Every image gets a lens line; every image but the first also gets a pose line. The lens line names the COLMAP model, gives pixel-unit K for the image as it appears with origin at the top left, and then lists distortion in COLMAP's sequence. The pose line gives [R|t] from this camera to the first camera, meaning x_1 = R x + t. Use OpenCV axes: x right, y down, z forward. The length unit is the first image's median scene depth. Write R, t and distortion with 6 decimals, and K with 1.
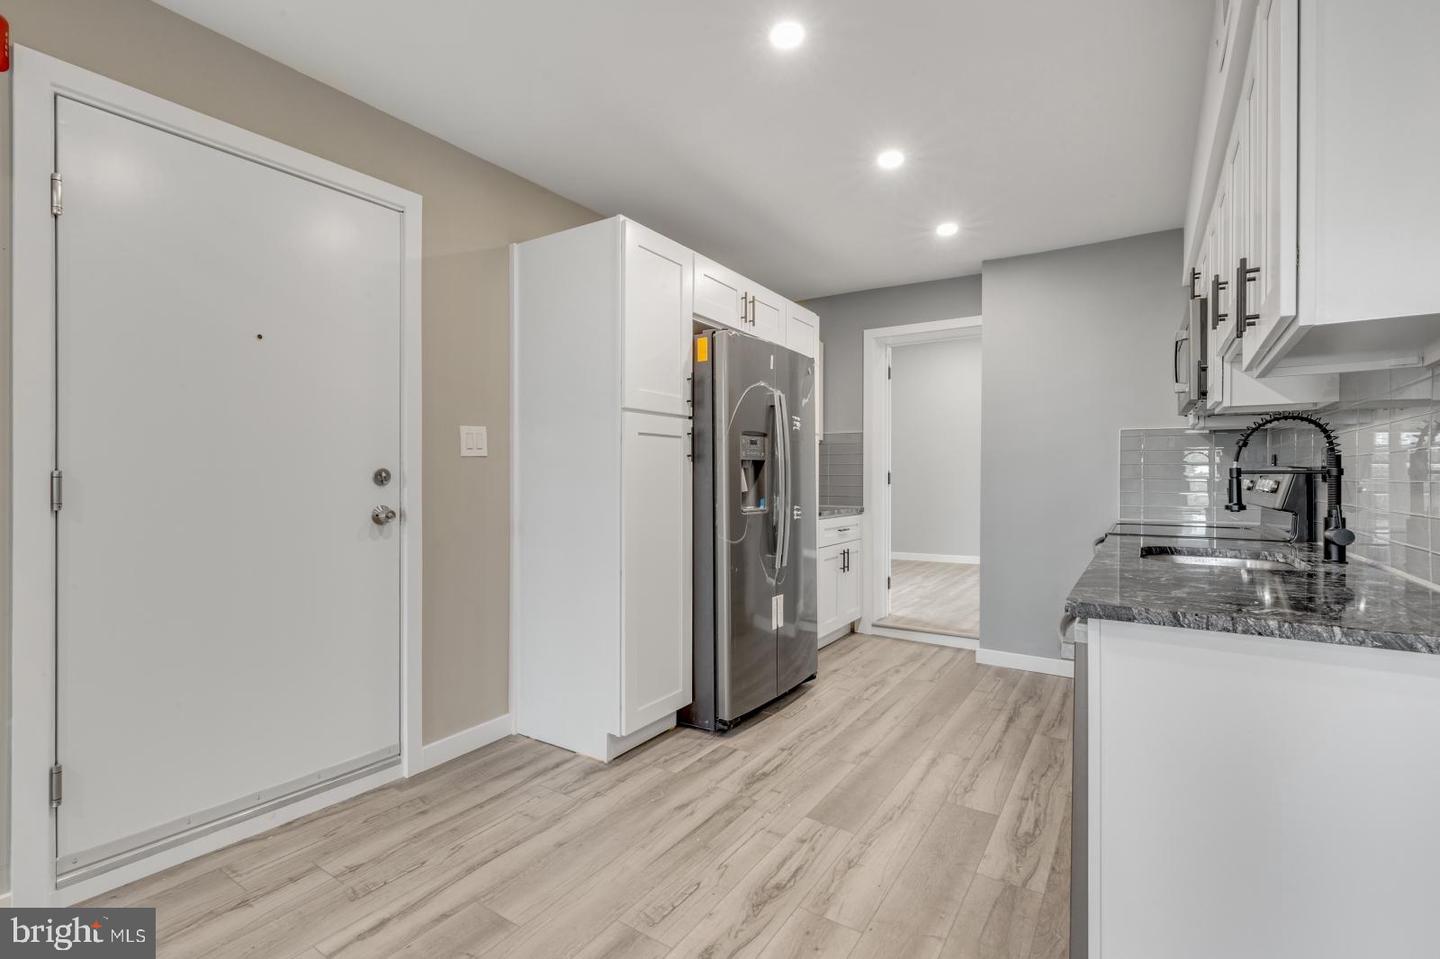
lens RADIAL K [[661.4, 0, 722.2], [0, 661.4, 475.1], [0, 0, 1]] dist [0.006103, -0.002498]
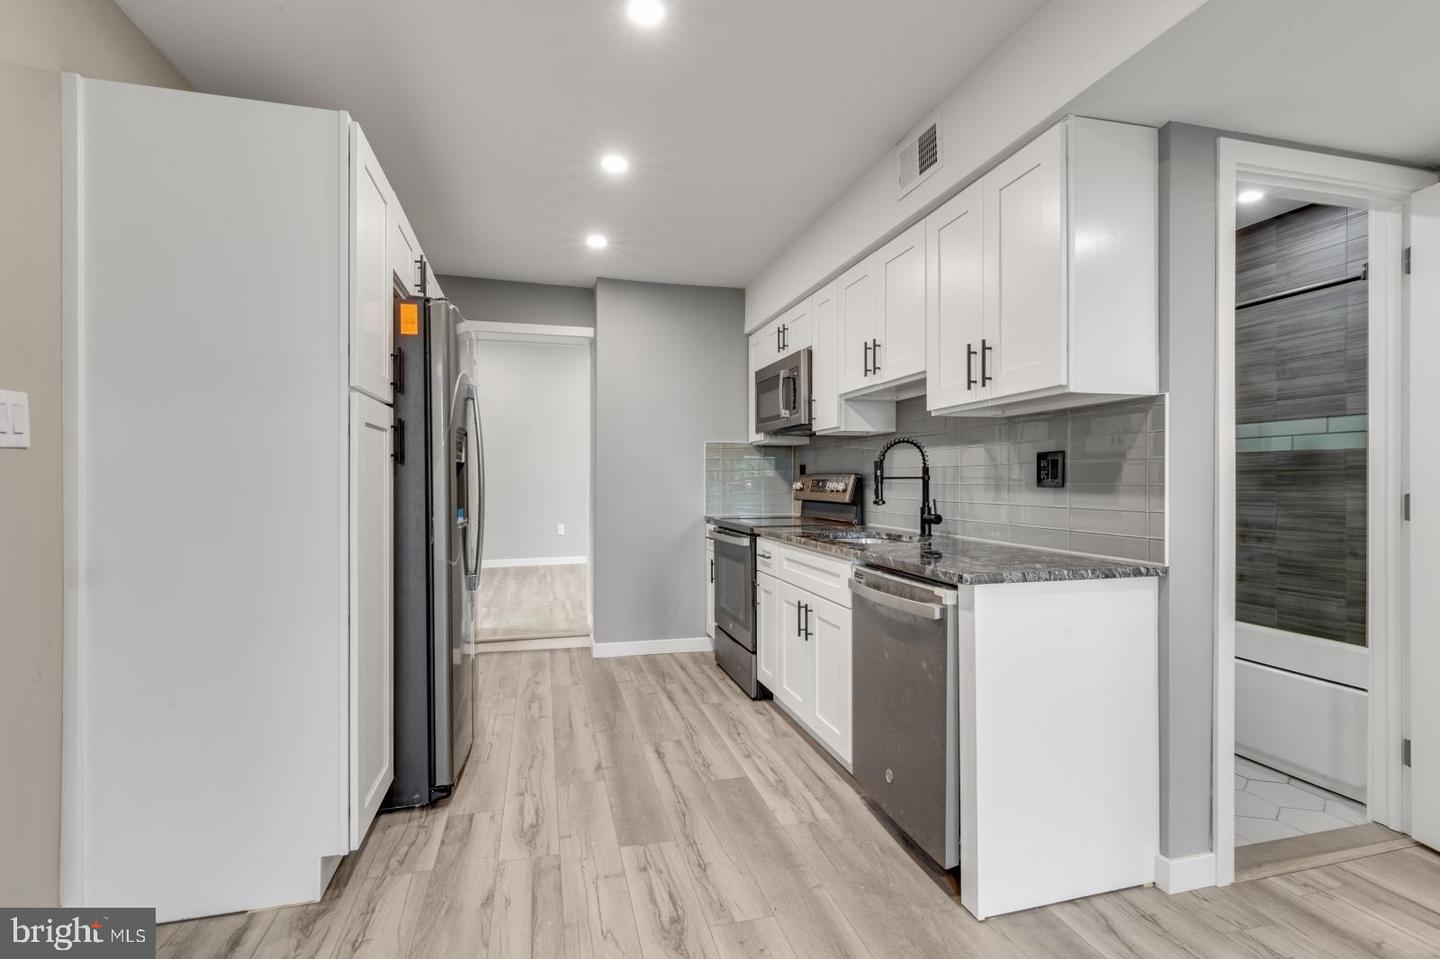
lens RADIAL K [[661.4, 0, 720.8], [0, 661.4, 475.6], [0, 0, 1]] dist [0.006103, -0.002498]
pose [[0.667598, 0.002503, 0.744518, -0.394977], [-0.000281, 0.999995, -0.003110, -0.003954], [-0.744522, 0.001867, 0.667596, 0.223181]]
